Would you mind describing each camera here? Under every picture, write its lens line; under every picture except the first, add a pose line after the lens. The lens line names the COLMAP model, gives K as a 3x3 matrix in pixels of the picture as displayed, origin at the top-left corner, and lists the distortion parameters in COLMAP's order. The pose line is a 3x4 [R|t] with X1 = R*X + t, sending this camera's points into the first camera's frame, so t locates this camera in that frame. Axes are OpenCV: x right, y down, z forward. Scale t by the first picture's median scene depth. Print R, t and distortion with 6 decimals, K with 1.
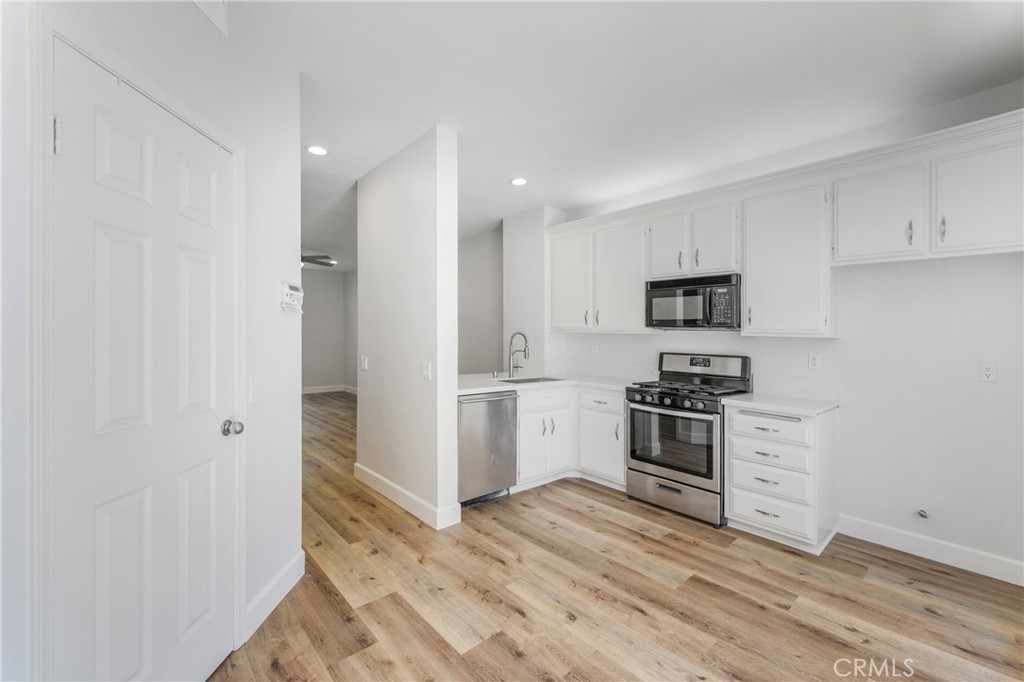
lens RADIAL K [[421.5, 0, 508.0], [0, 421.5, 331.4], [0, 0, 1]] dist [0.008504, -0.000782]
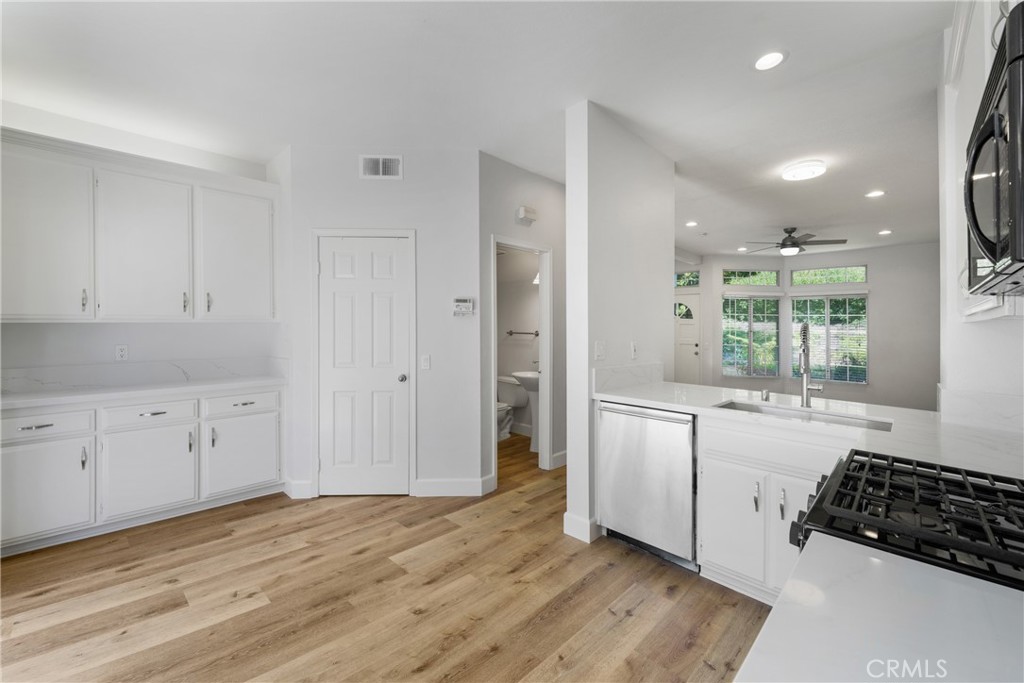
lens RADIAL K [[421.5, 0, 508.6], [0, 421.5, 337.8], [0, 0, 1]] dist [0.008504, -0.000782]
pose [[0.081387, 0.007514, -0.996654, 0.946961], [-0.015568, 0.999859, 0.006266, 0.001513], [0.996561, 0.015006, 0.081492, 0.898713]]
